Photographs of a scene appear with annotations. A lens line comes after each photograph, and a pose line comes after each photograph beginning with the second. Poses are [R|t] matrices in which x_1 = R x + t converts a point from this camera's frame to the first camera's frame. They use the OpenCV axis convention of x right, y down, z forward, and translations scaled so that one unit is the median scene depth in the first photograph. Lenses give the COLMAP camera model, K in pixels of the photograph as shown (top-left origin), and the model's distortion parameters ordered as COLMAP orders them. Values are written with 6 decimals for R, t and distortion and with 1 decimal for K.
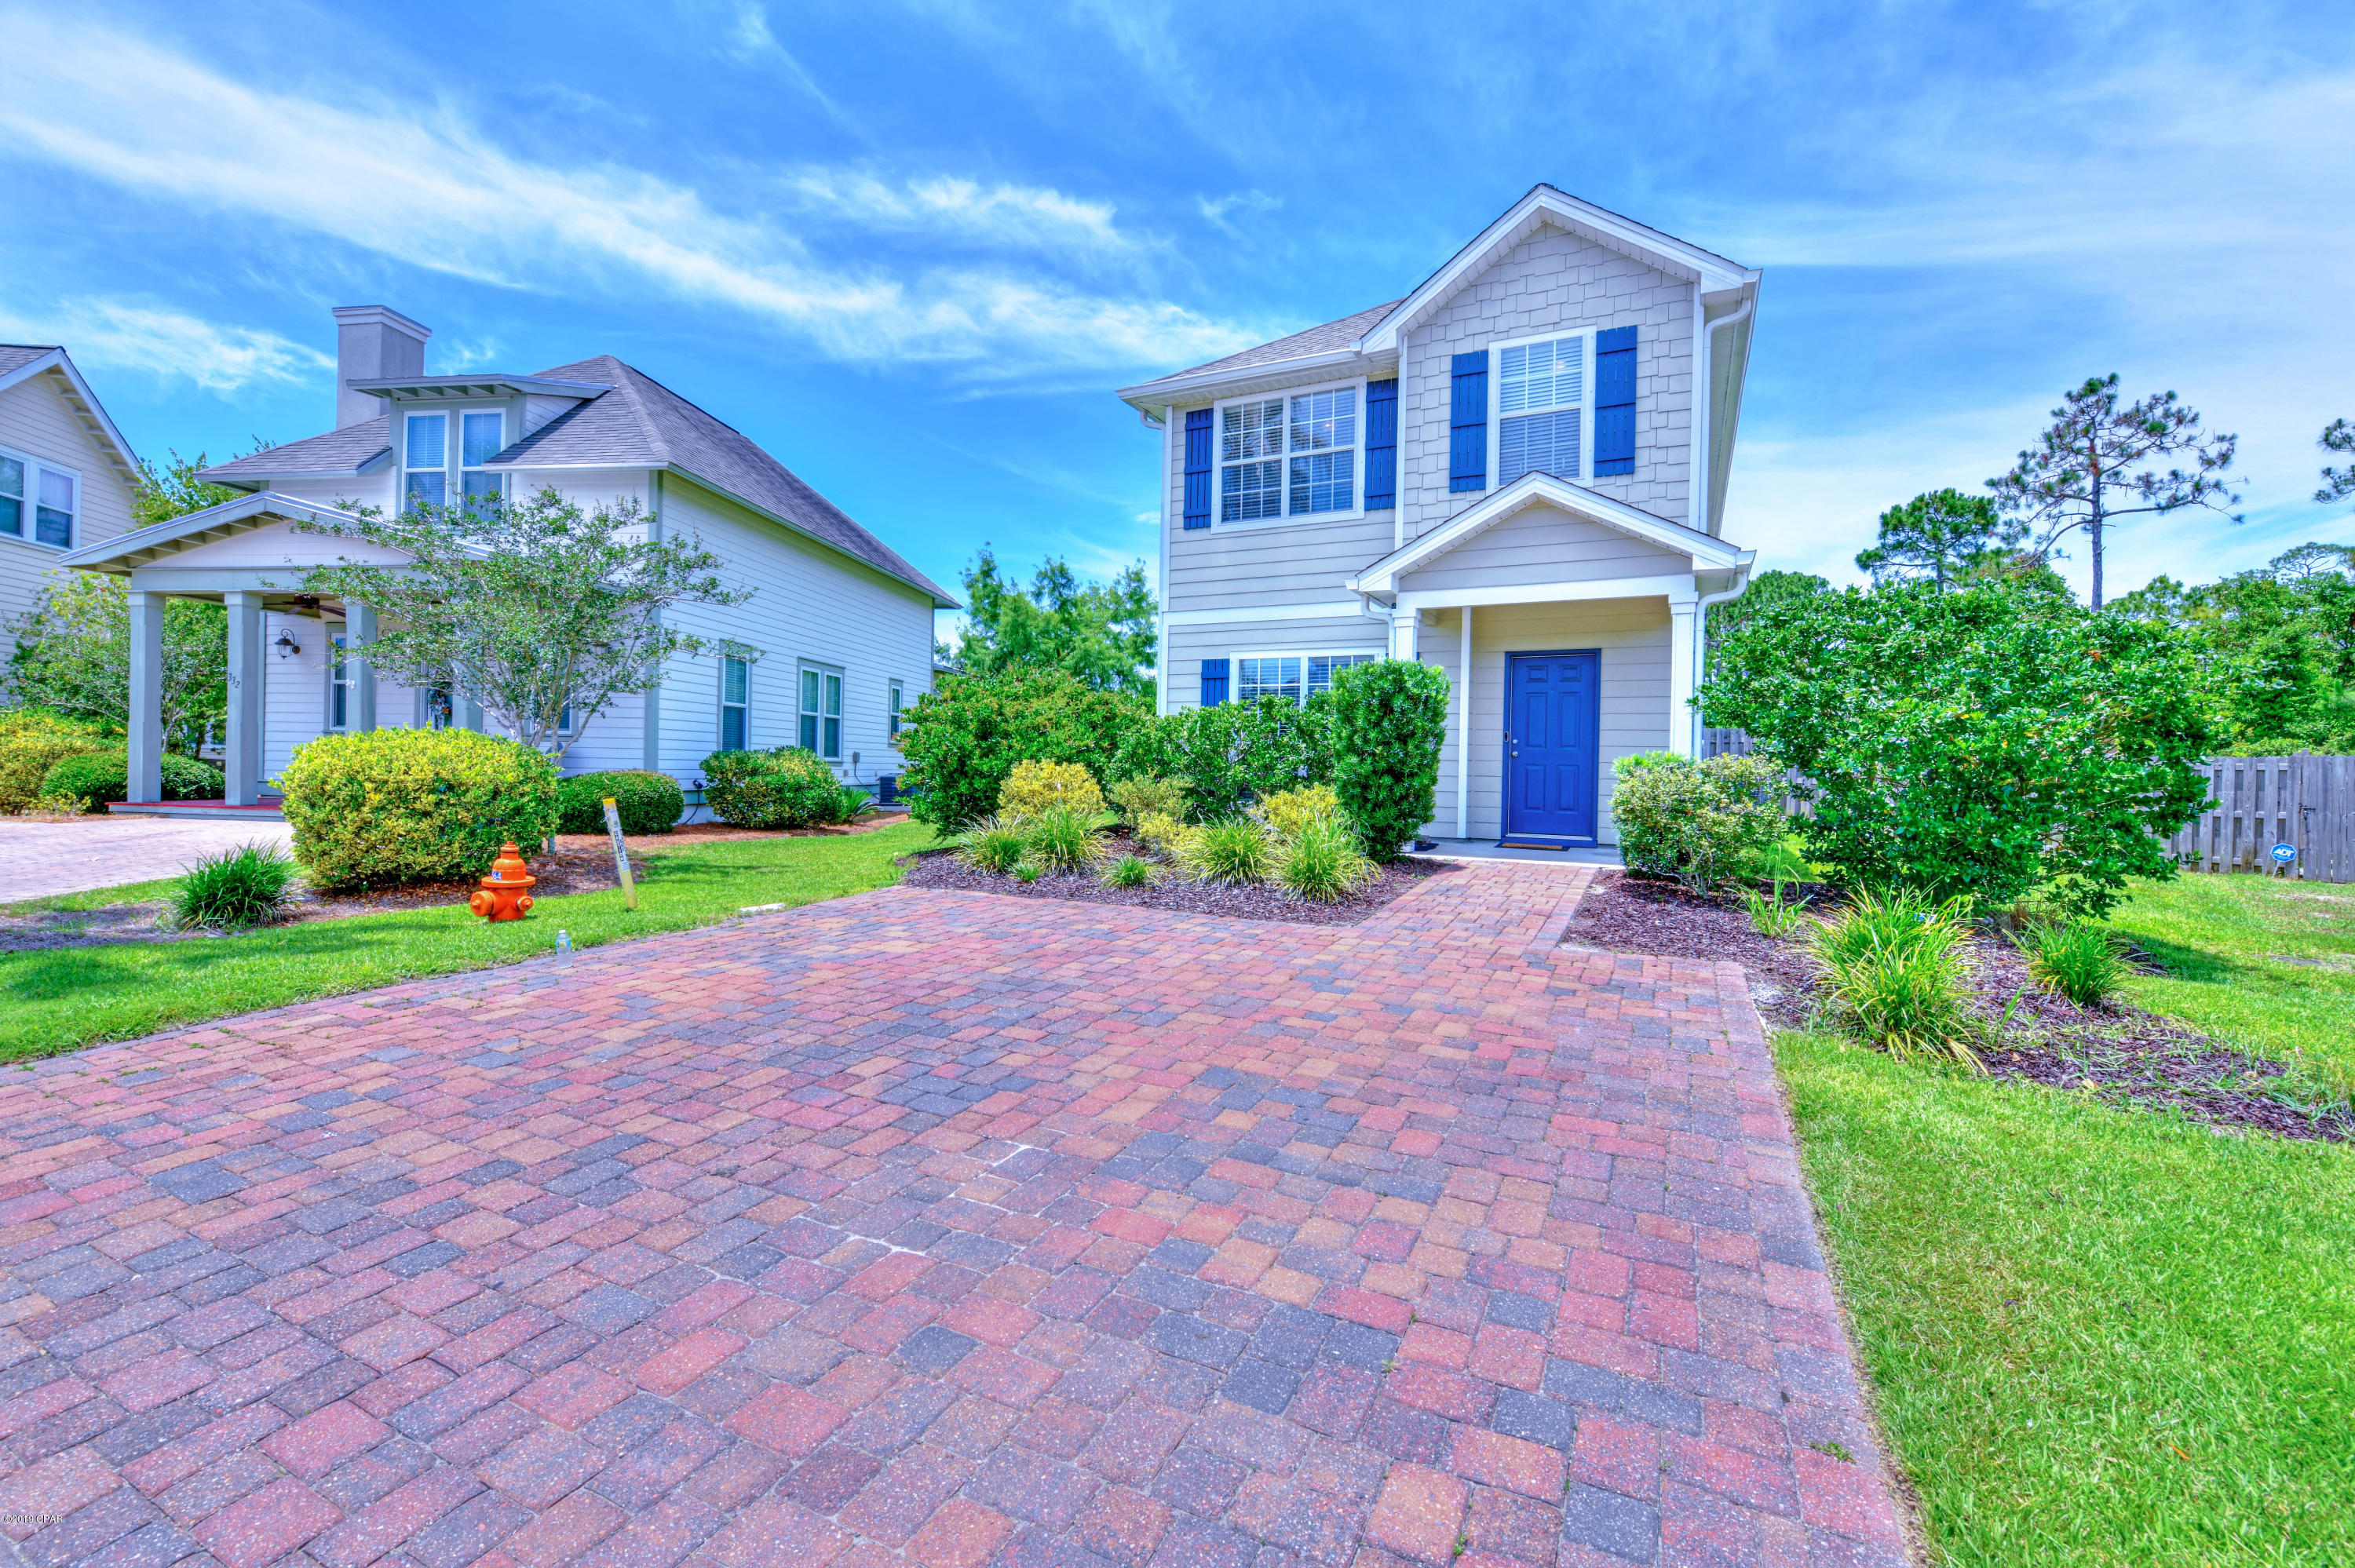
lens RADIAL K [[984.8, 0, 1218.5], [0, 984.8, 742.6], [0, 0, 1]] dist [-0.015369, -0.000420]
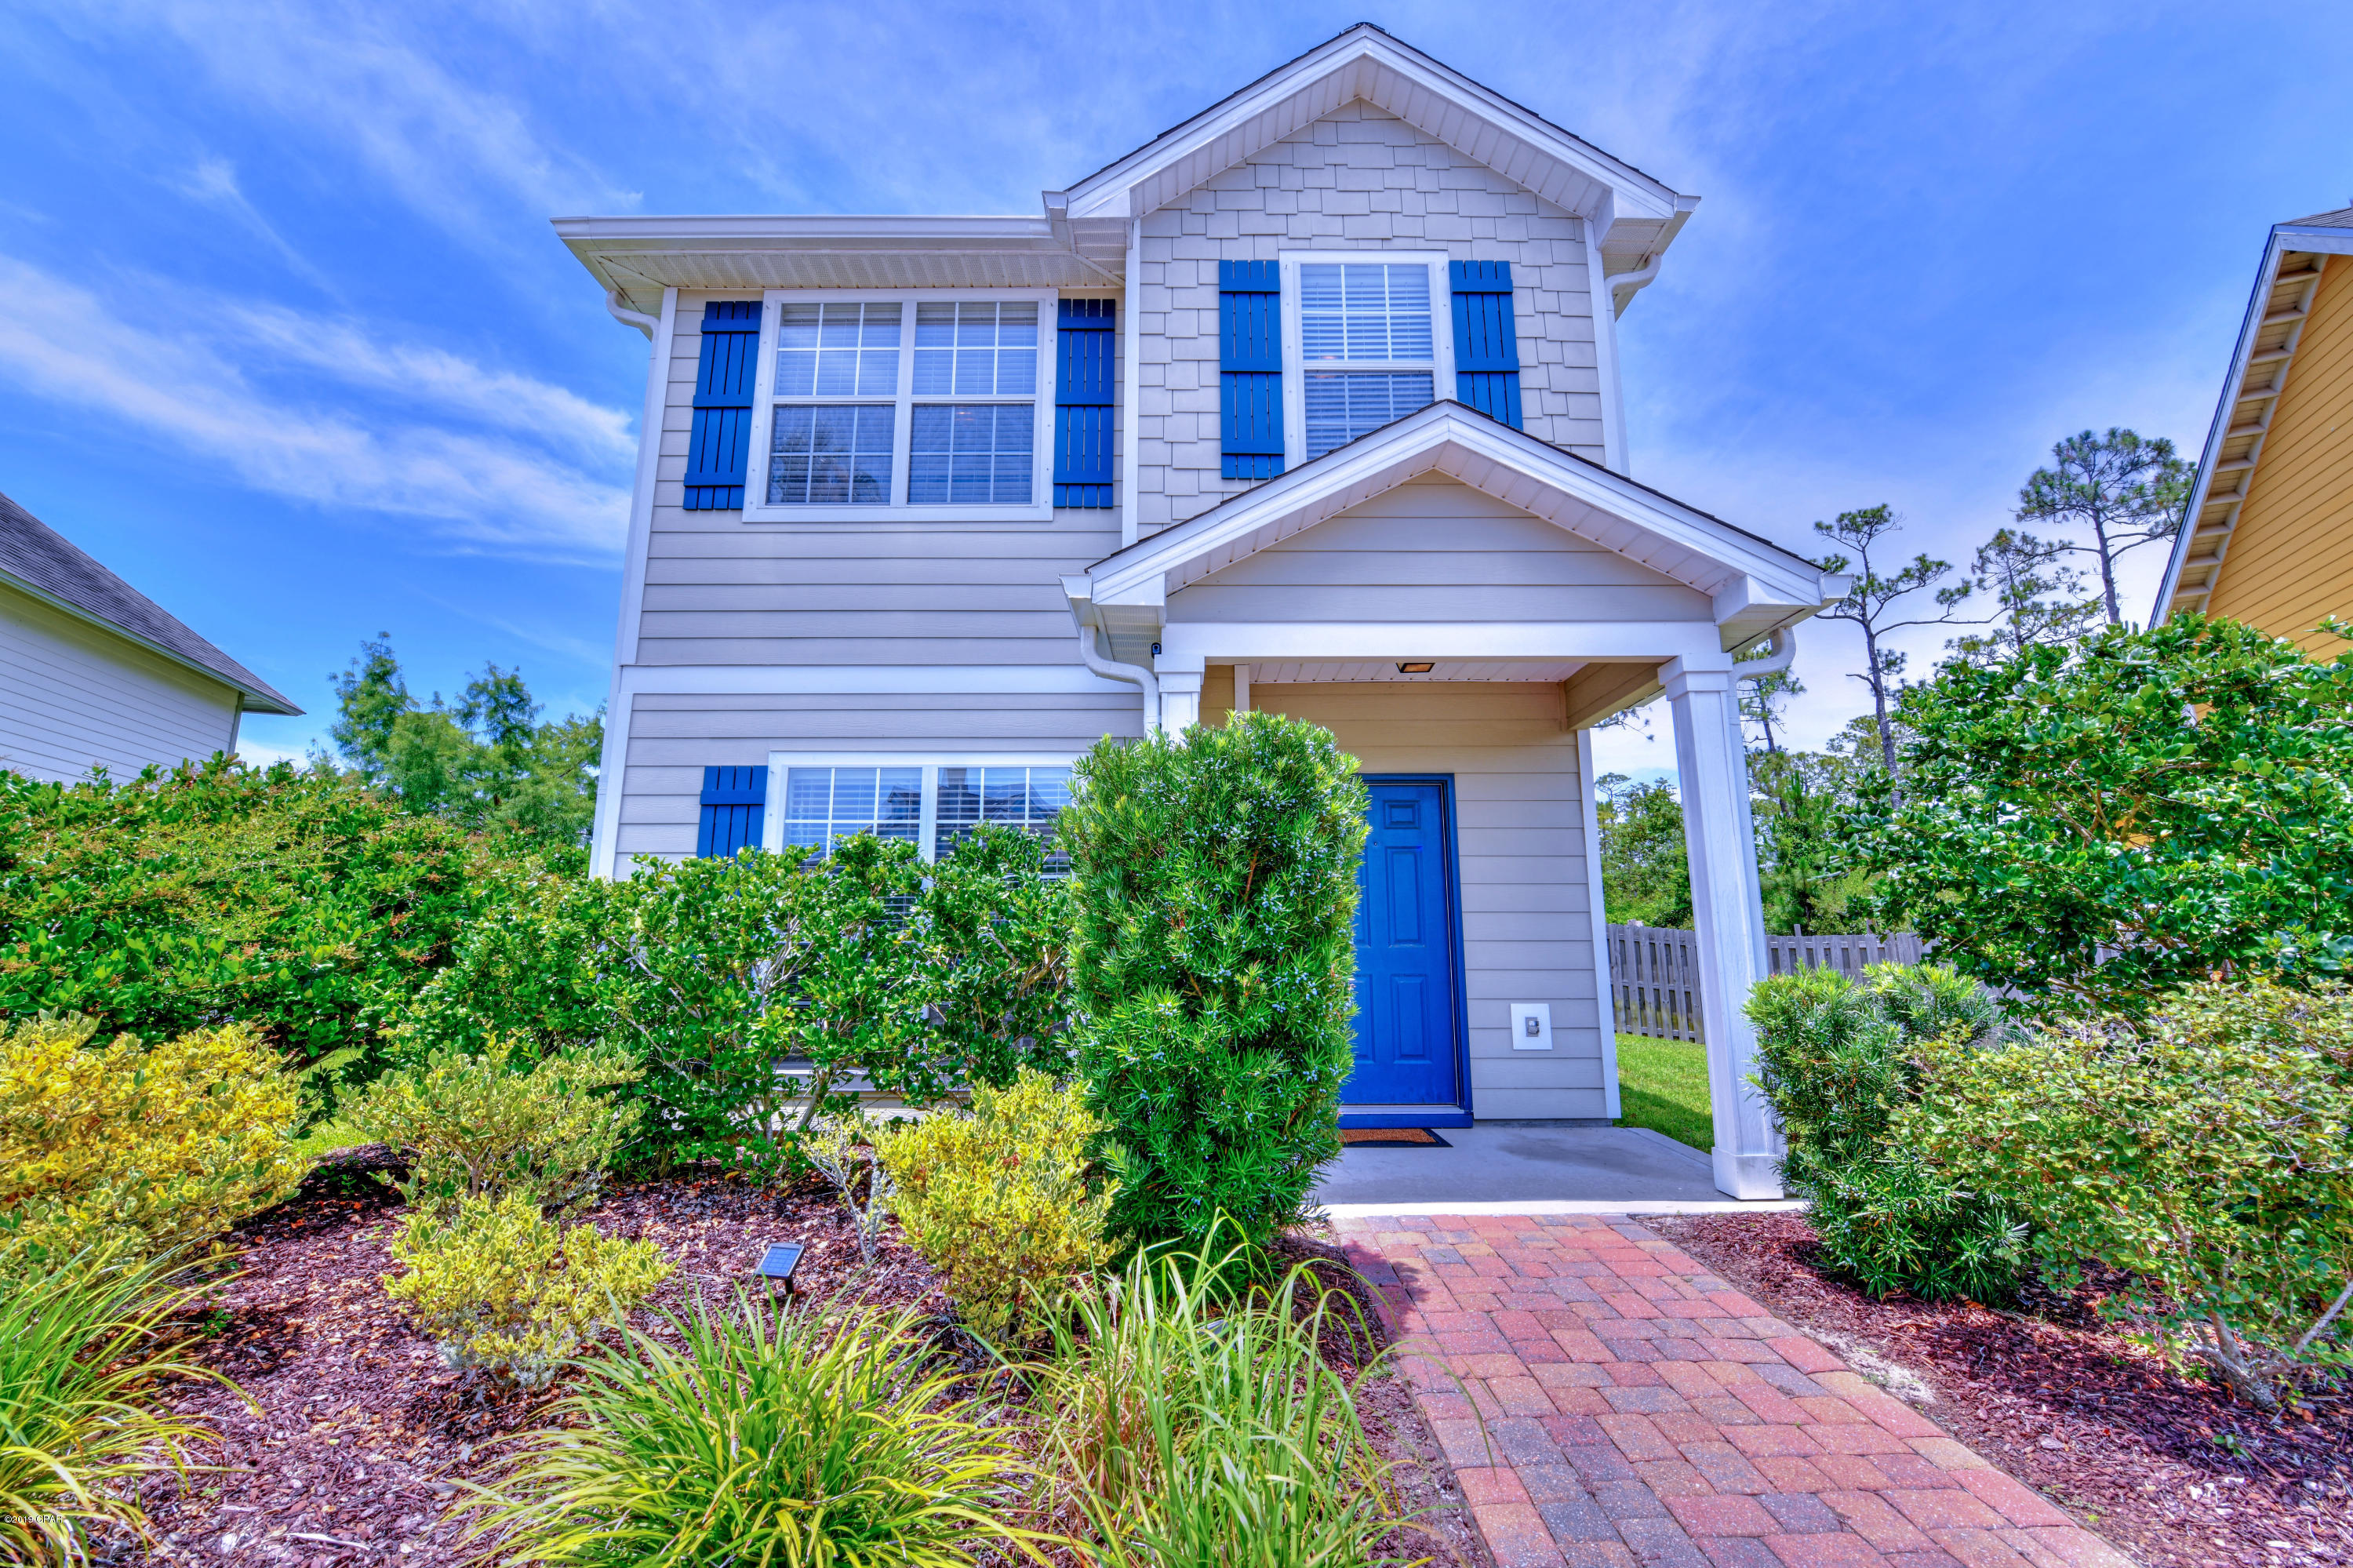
lens RADIAL K [[880.0, 0, 1146.9], [0, 880.0, 783.4], [0, 0, 1]] dist [-0.012379, -0.000143]
pose [[0.908531, 0.057689, 0.413816, 0.002666], [0.007343, 0.988065, -0.153865, -0.009453], [-0.417753, 0.142830, 0.897263, 0.589448]]
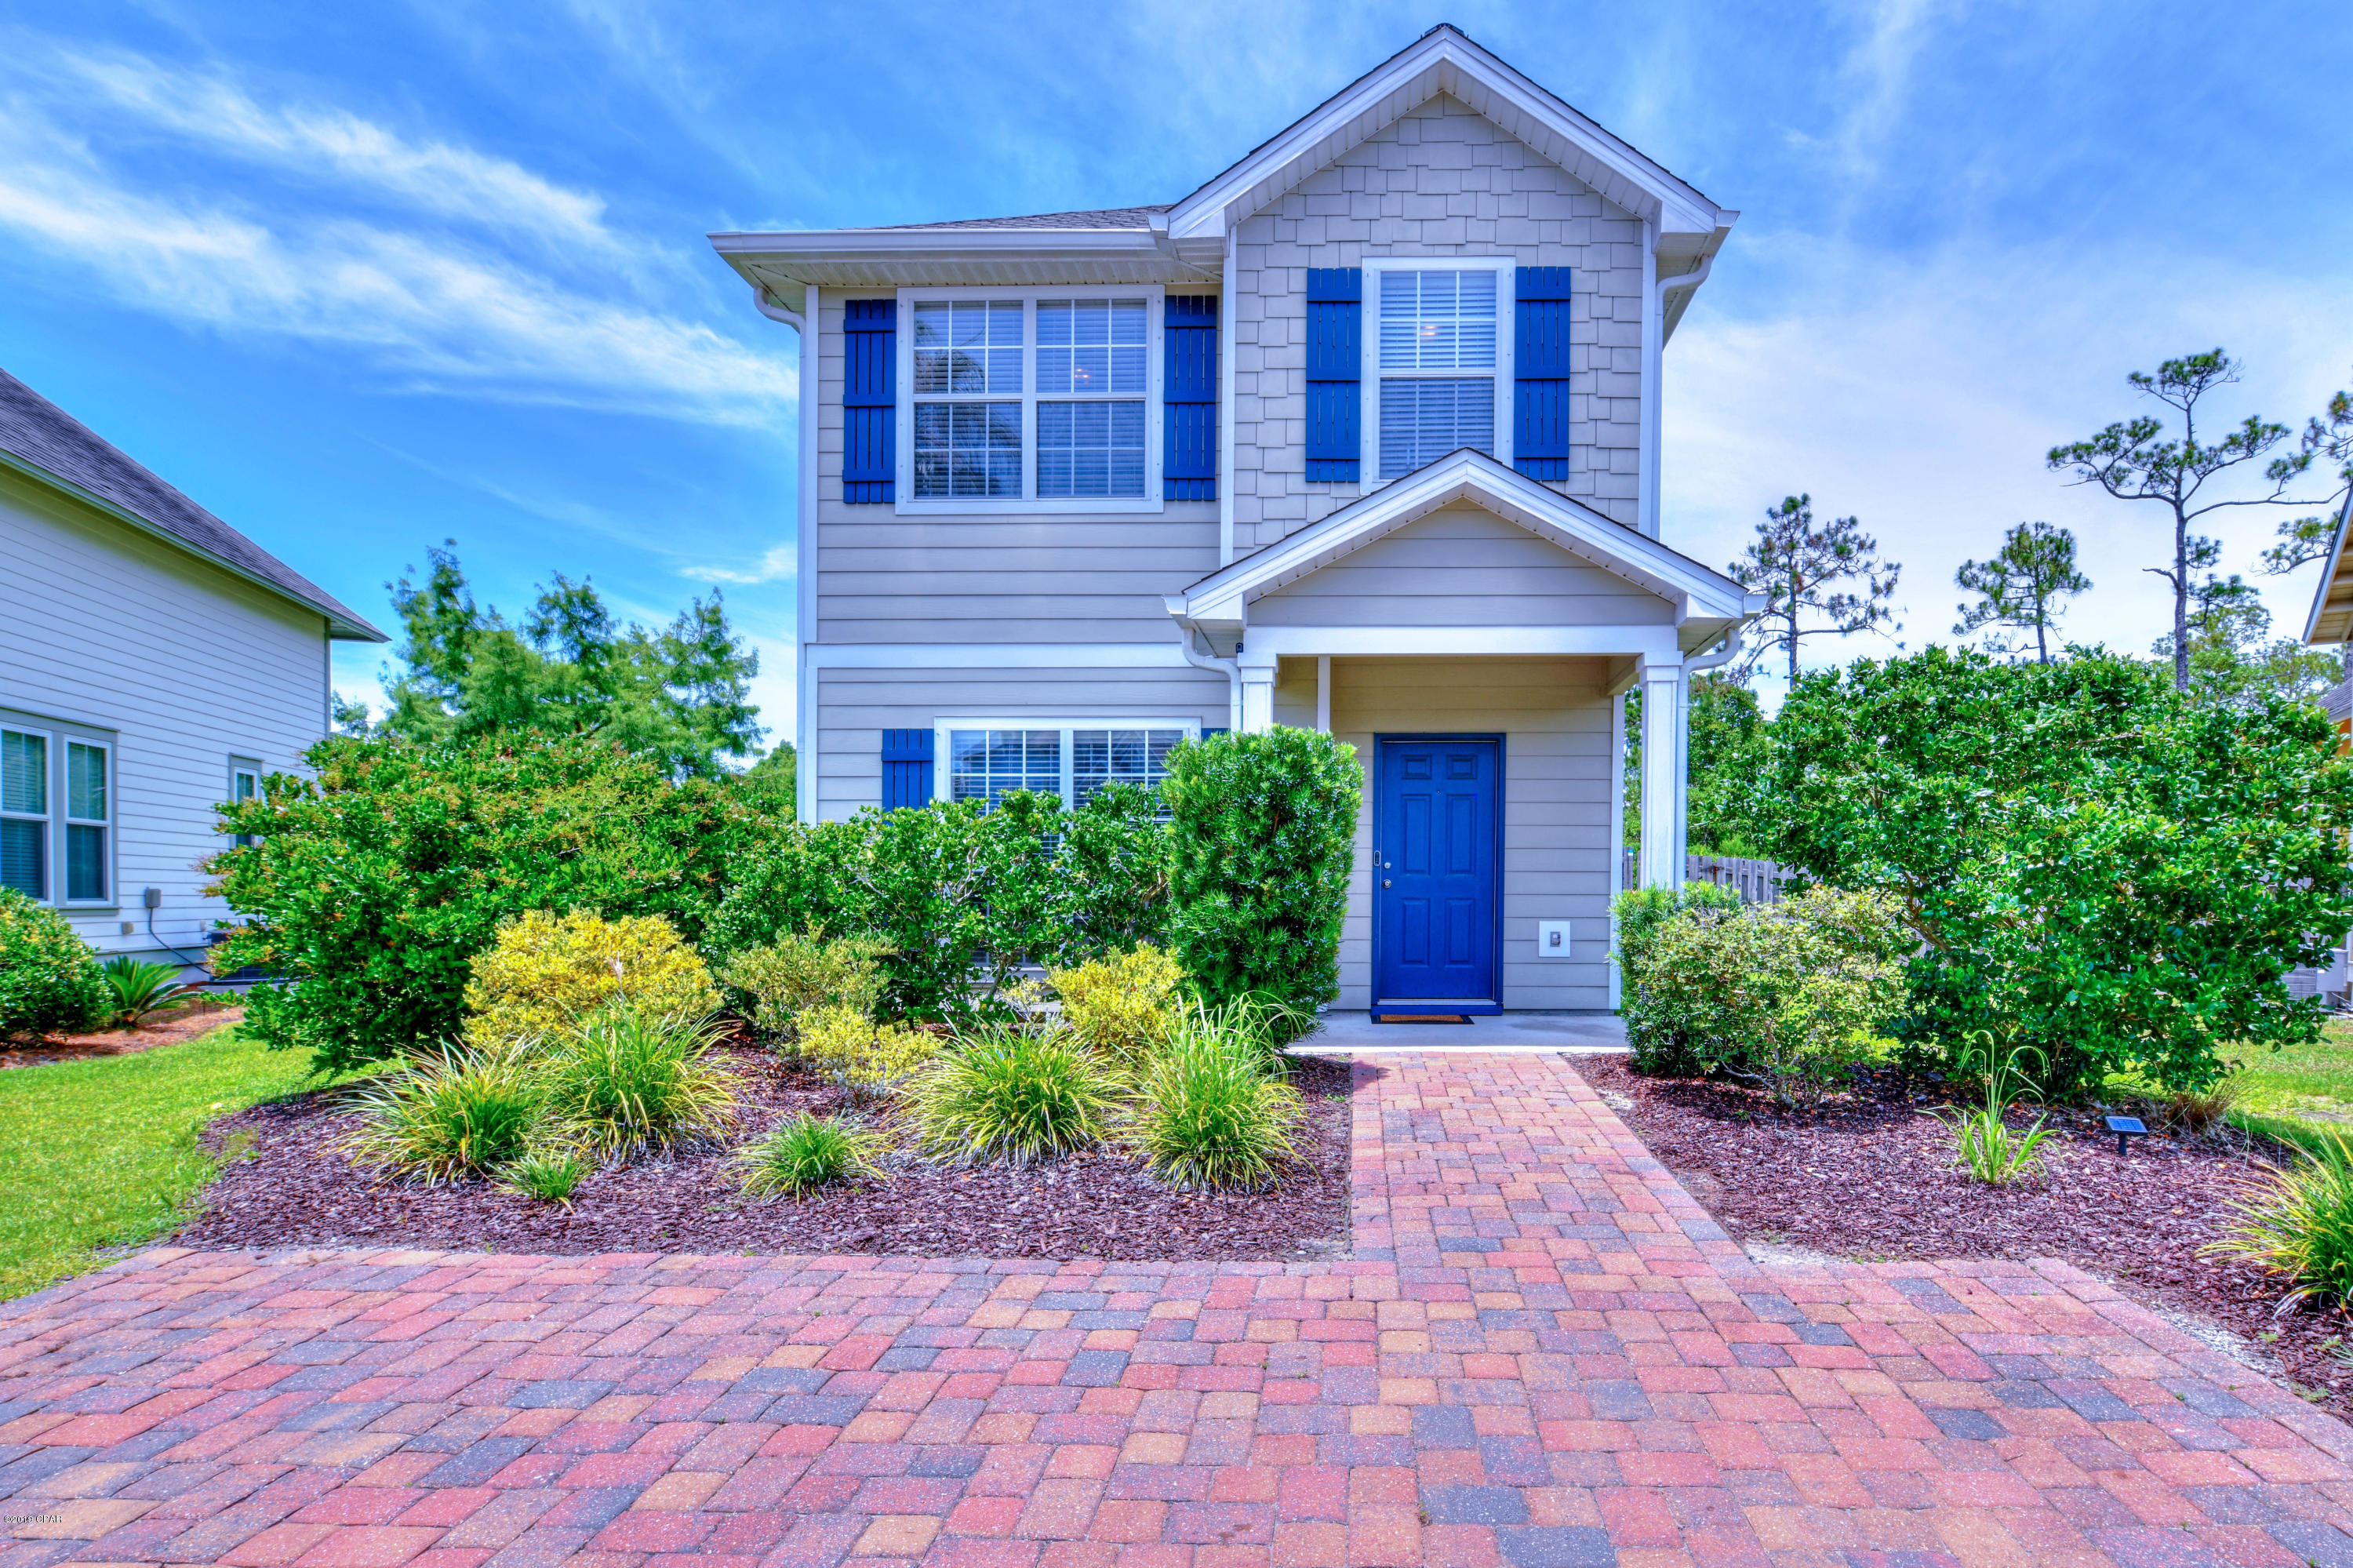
lens RADIAL K [[1128.3, 0, 1327.2], [0, 1128.3, 890.6], [0, 0, 1]] dist [-0.014141, -0.000256]
pose [[0.908059, -0.016597, 0.418513, -0.065439], [0.005167, 0.999582, 0.028429, -0.006110], [-0.418810, -0.023653, 0.907766, 0.309734]]
